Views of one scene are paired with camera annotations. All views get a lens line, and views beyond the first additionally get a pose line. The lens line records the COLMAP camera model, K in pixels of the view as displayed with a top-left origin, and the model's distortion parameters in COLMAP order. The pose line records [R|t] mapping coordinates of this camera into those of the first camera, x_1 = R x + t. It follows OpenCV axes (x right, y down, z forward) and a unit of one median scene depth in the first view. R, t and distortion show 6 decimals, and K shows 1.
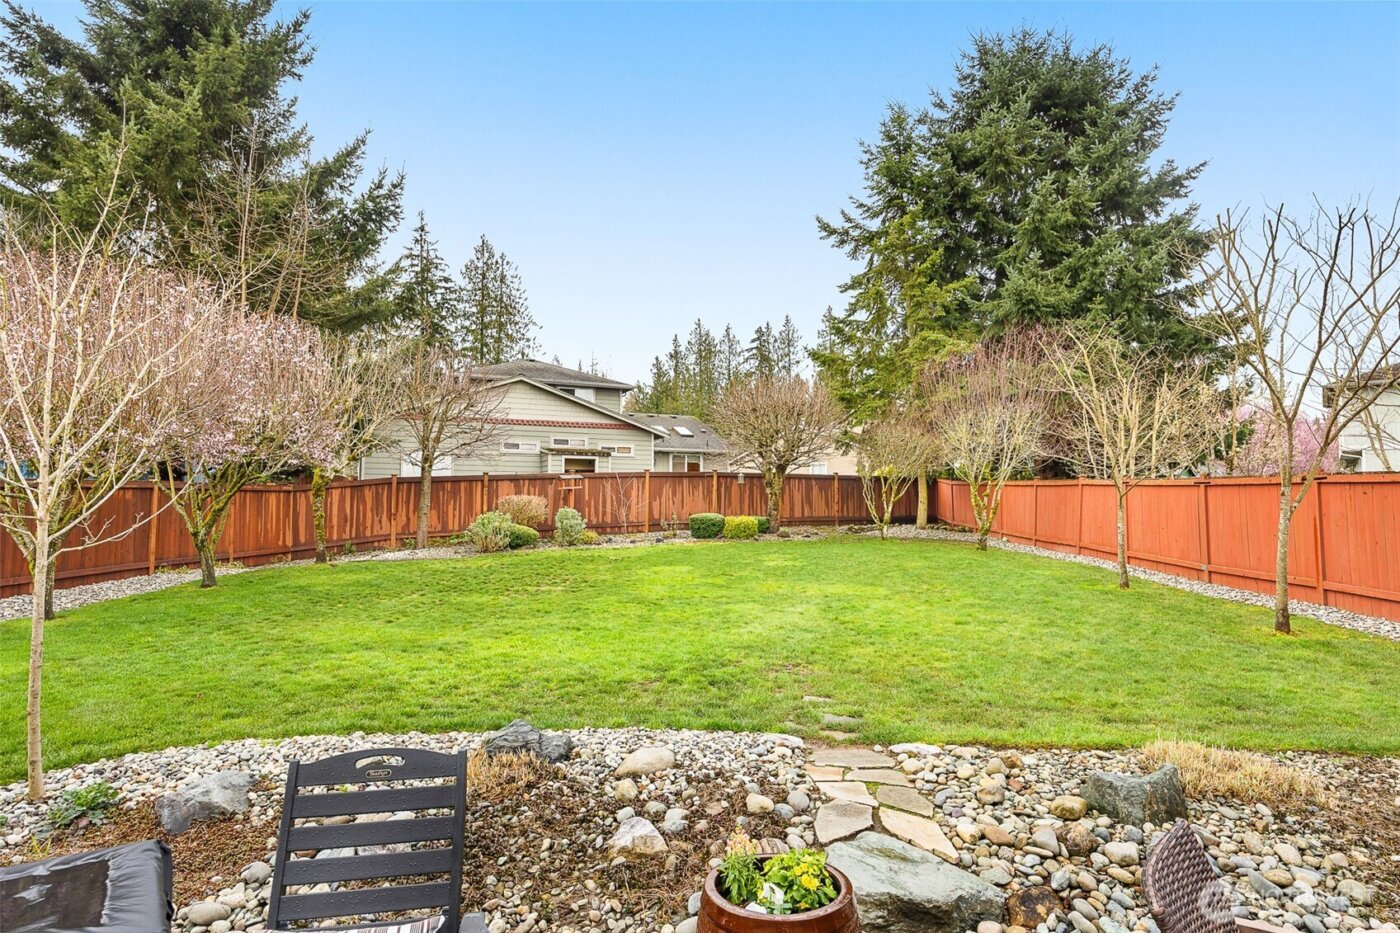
lens RADIAL K [[809.9, 0, 700.3], [0, 809.9, 465.6], [0, 0, 1]] dist [0.002458, 0.000217]
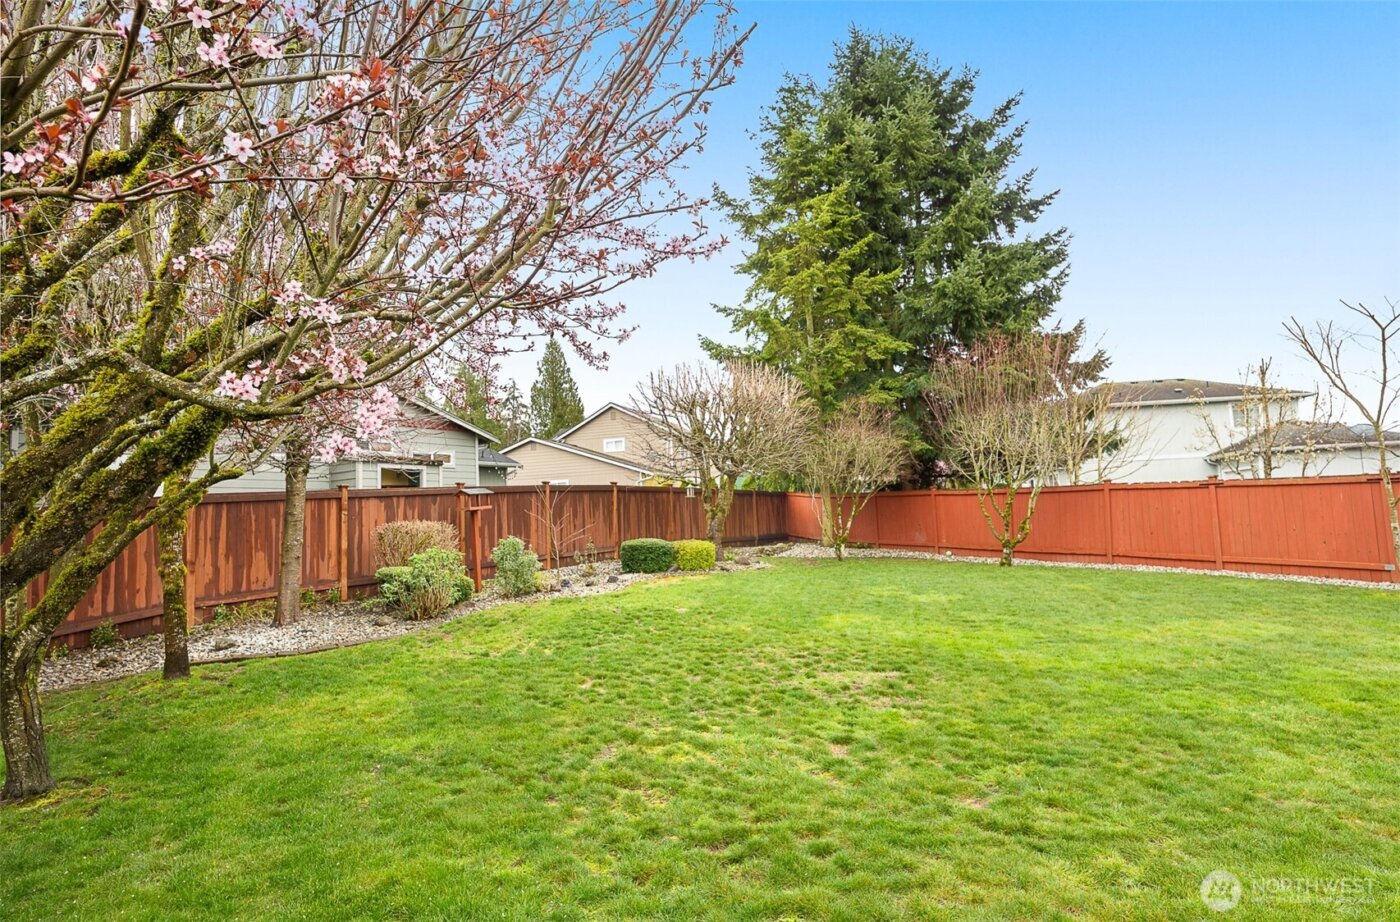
lens RADIAL K [[809.9, 0, 700.0], [0, 809.9, 463.6], [0, 0, 1]] dist [0.002458, 0.000217]
pose [[0.862779, 0.005182, 0.505555, -0.325301], [0.012300, 0.999436, -0.031236, 0.013626], [-0.505432, 0.033169, 0.862229, 0.326774]]
